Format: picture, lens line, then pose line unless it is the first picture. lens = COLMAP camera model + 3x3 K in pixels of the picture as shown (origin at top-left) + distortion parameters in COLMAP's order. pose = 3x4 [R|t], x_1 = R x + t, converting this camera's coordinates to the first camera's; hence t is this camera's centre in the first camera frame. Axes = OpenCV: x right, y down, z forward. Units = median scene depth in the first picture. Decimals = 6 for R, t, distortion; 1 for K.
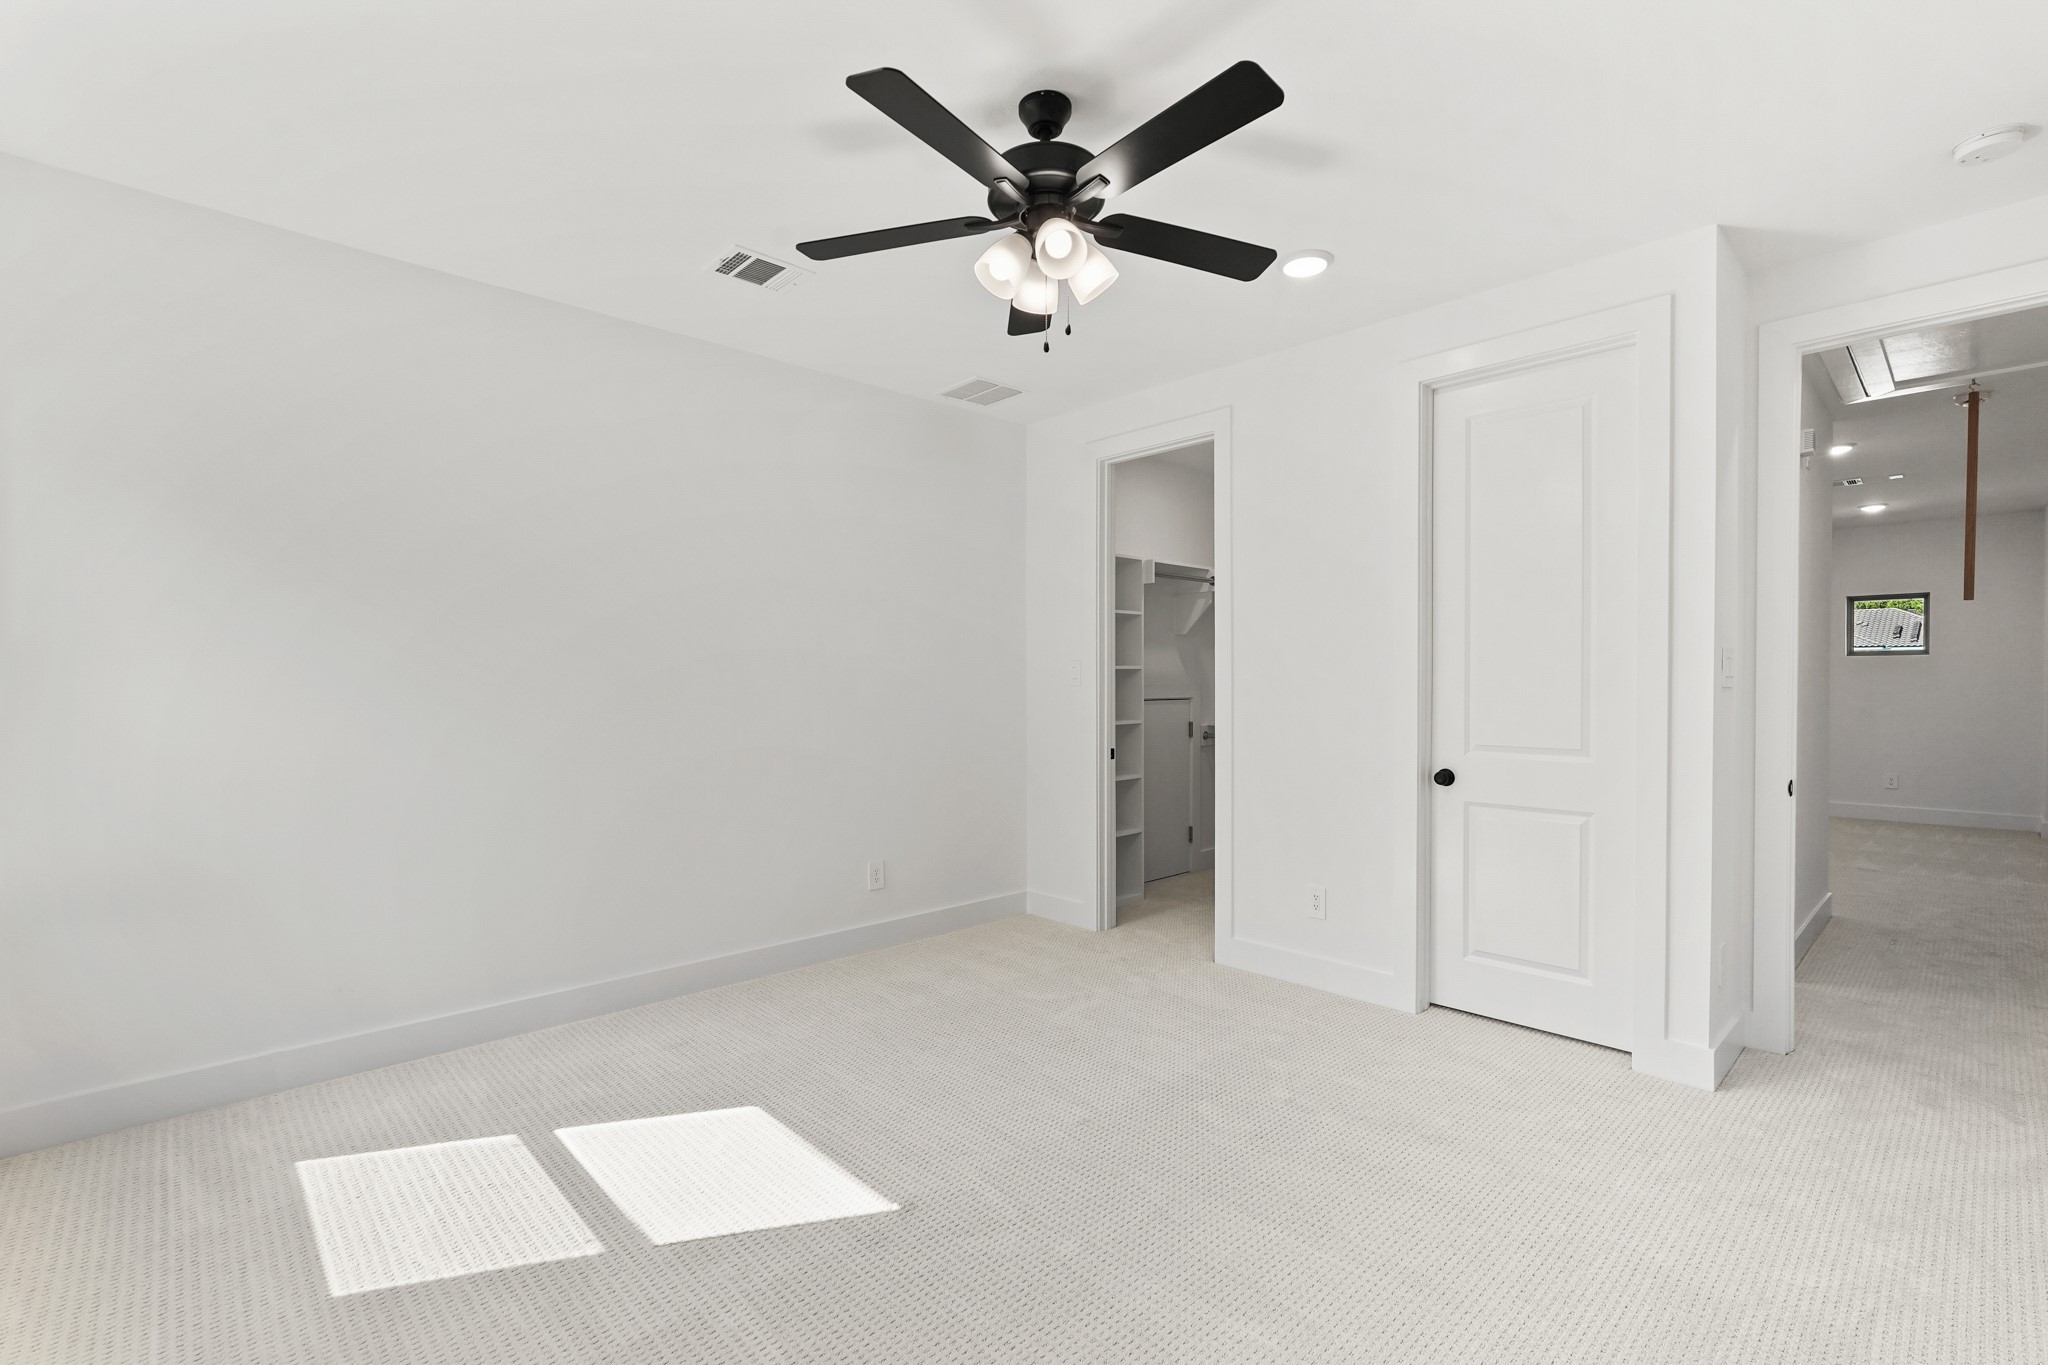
lens RADIAL K [[932.5, 0, 1030.3], [0, 932.5, 692.4], [0, 0, 1]] dist [-0.001632, 0.001980]
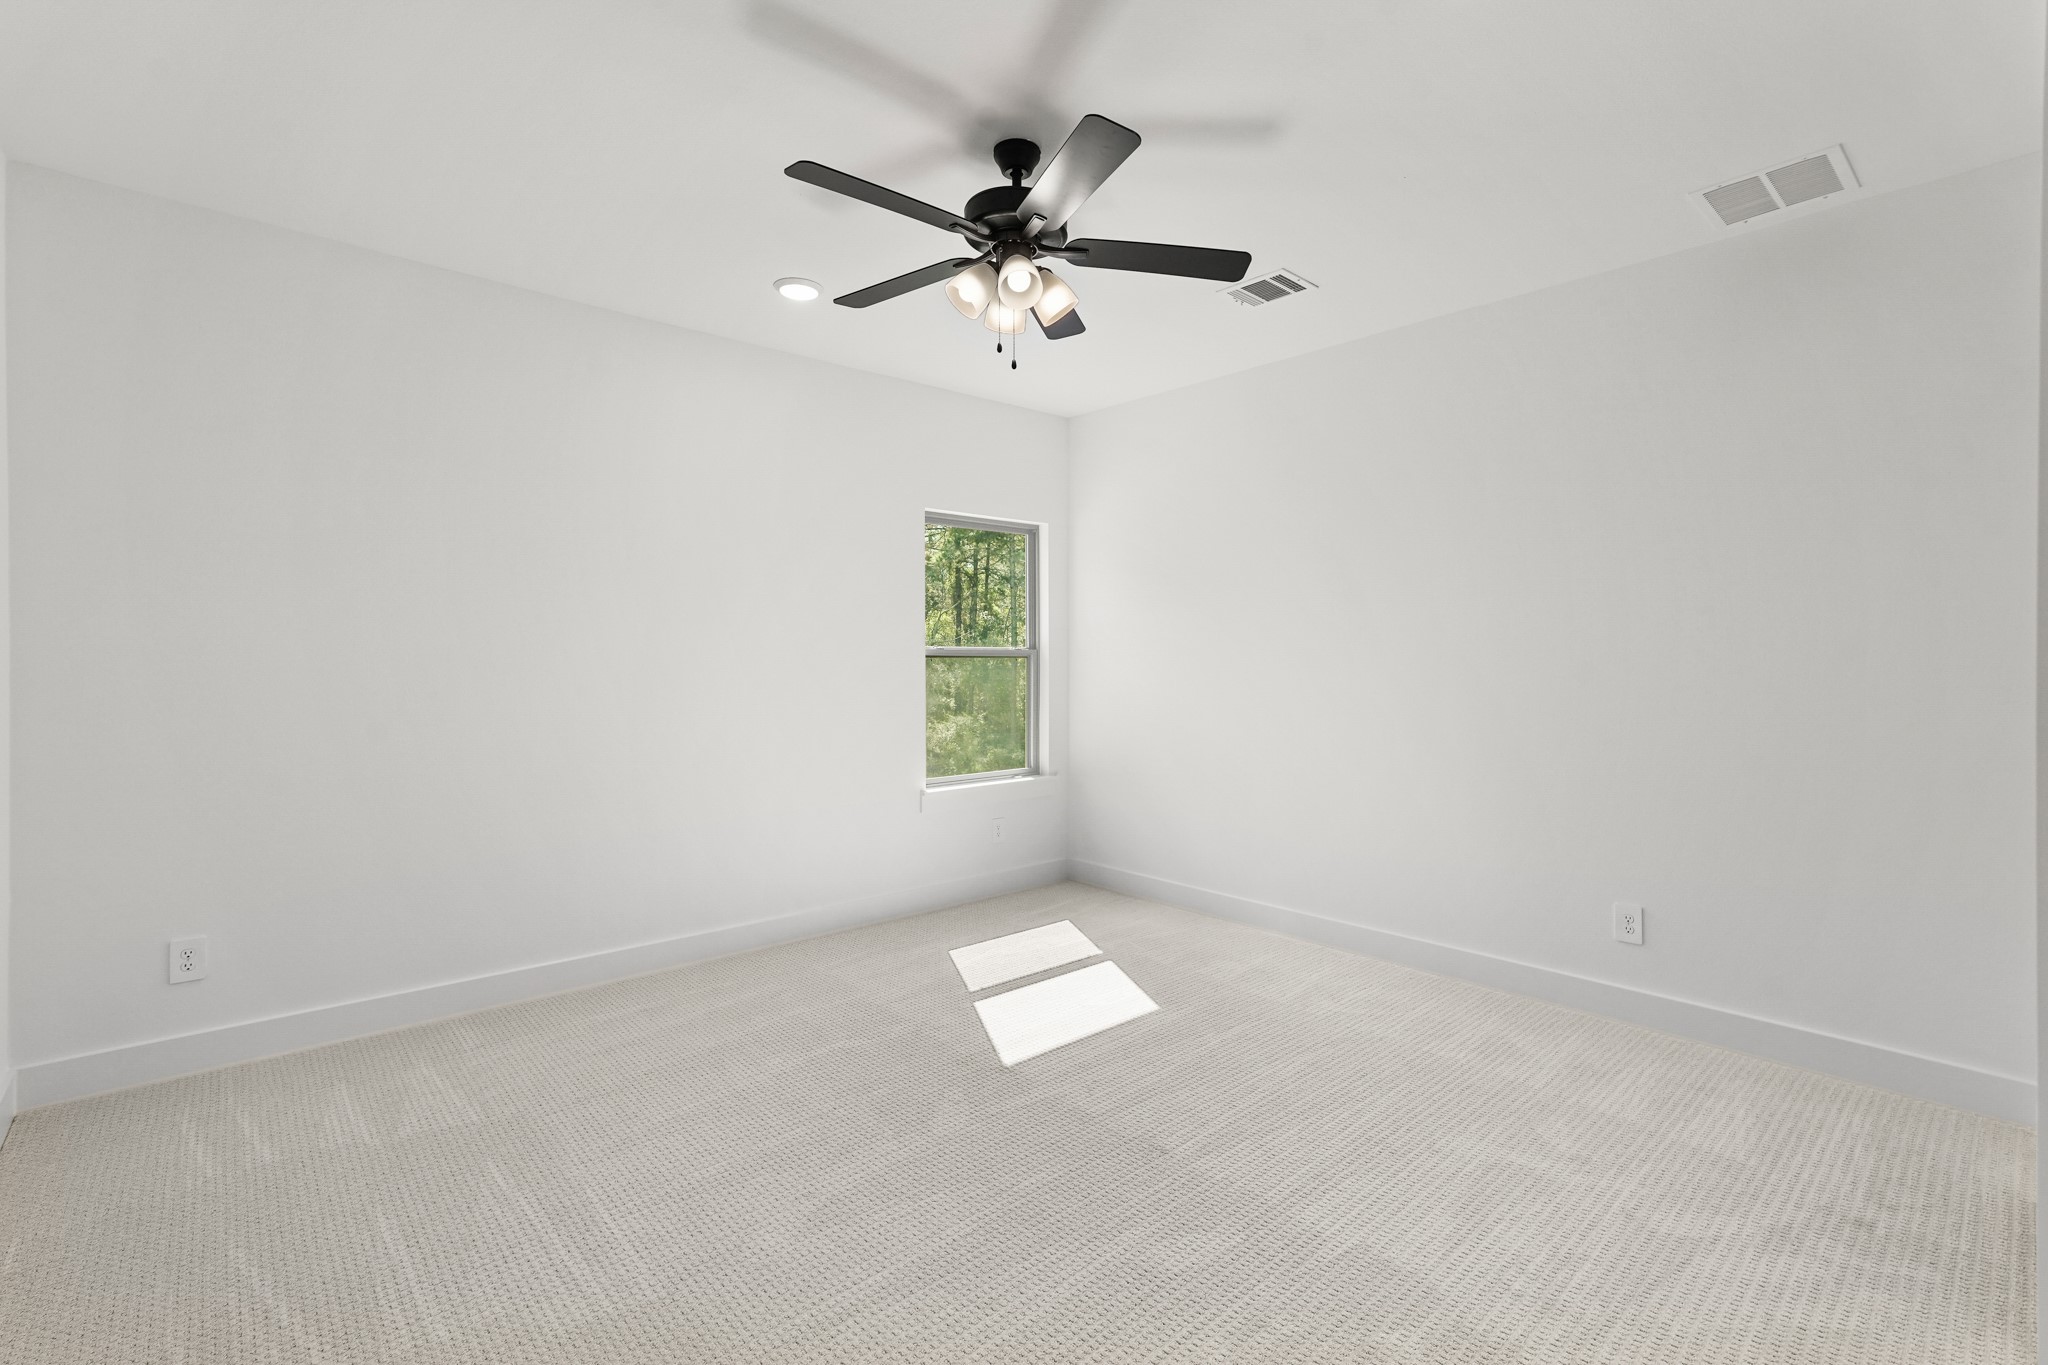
lens RADIAL K [[932.5, 0, 1030.4], [0, 932.5, 663.9], [0, 0, 1]] dist [-0.001632, 0.001980]
pose [[-0.035898, 0.007443, -0.999328, 0.593288], [-0.013885, 0.999872, 0.007946, -0.009453], [0.999259, 0.014160, -0.035790, 0.552963]]
